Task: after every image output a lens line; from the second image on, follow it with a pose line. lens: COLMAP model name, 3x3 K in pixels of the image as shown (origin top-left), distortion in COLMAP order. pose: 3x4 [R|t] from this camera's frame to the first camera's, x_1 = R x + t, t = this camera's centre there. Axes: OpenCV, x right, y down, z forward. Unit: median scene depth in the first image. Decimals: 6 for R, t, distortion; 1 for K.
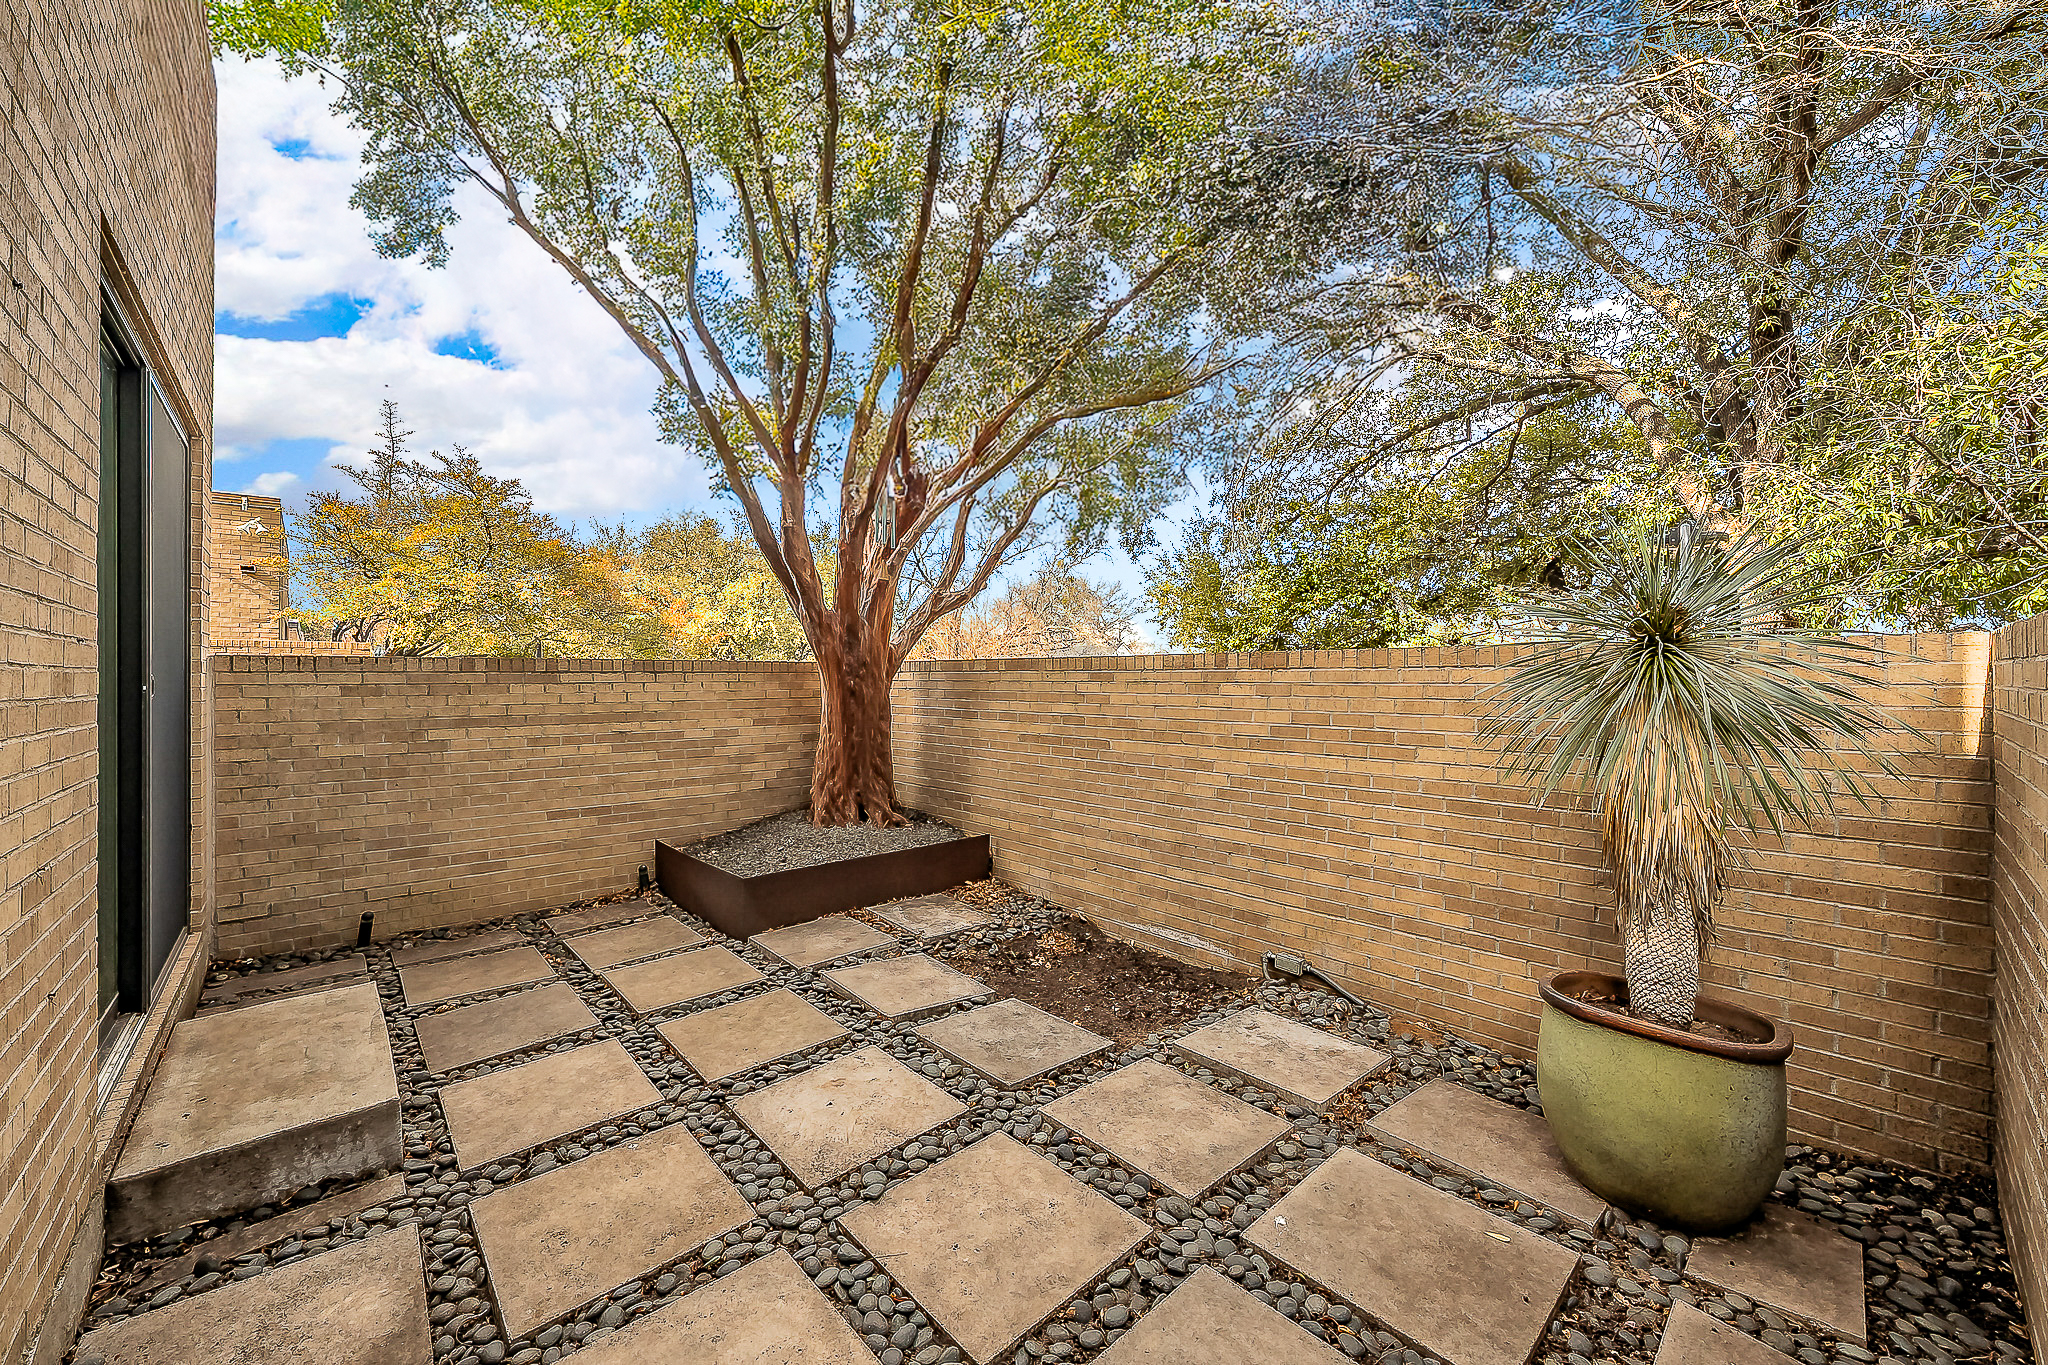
lens RADIAL K [[761.2, 0, 1024.0], [0, 761.2, 682.5], [0, 0, 1]] dist [-0.000924, -0.000111]
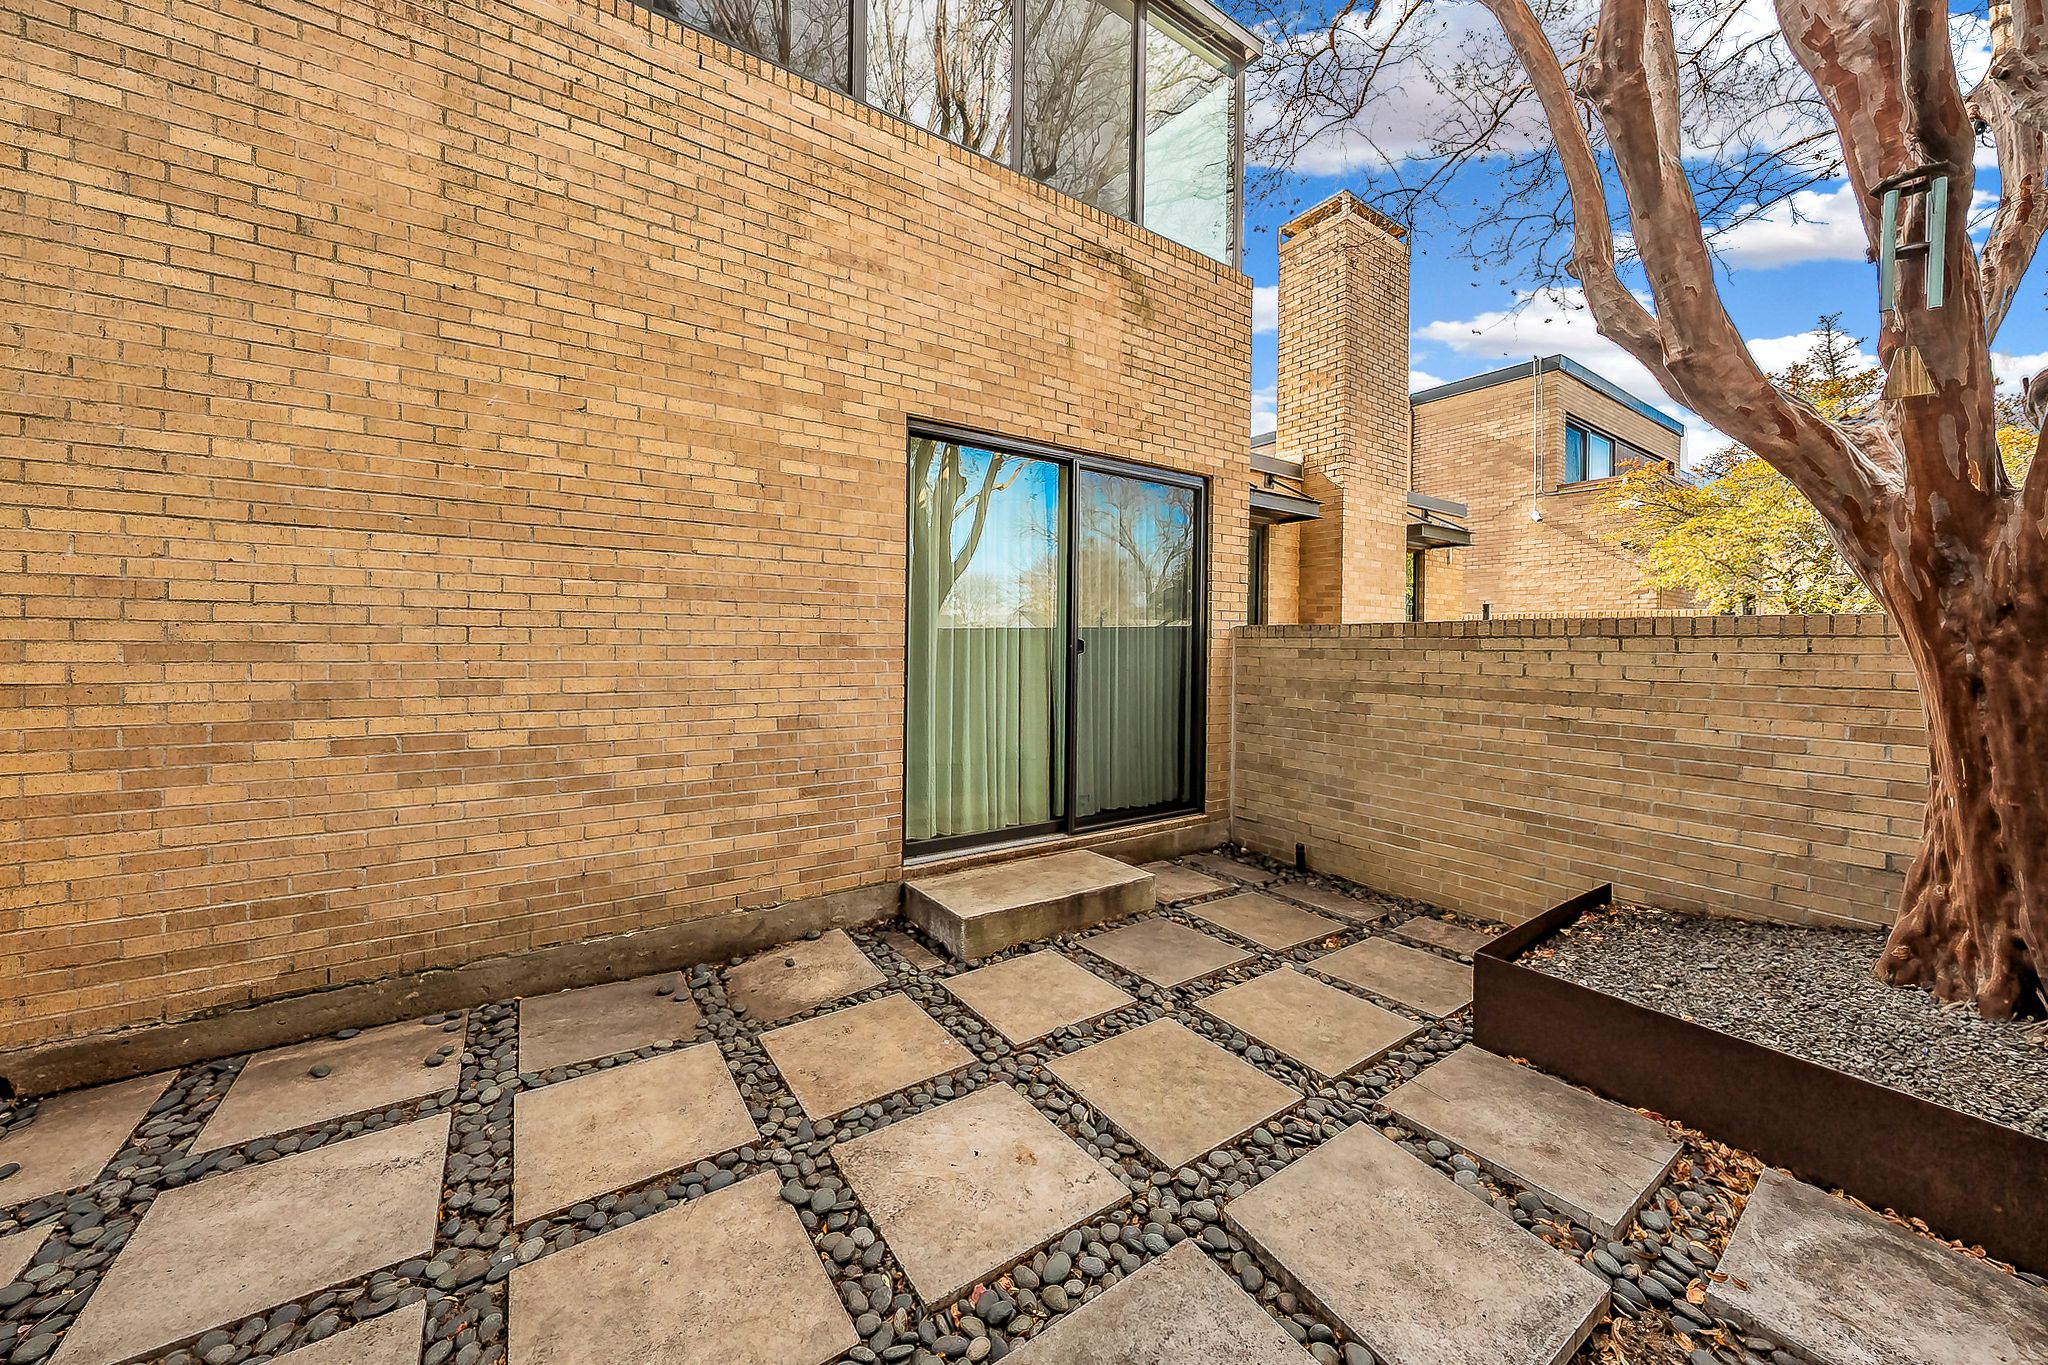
lens RADIAL K [[738.6, 0, 989.9], [0, 738.6, 639.8], [0, 0, 1]] dist [-0.000335, 0.000082]
pose [[-0.176763, -0.002699, -0.984250, 0.309959], [-0.014881, 0.999889, -0.000069, -0.002949], [0.984141, 0.014634, -0.176783, 0.664913]]
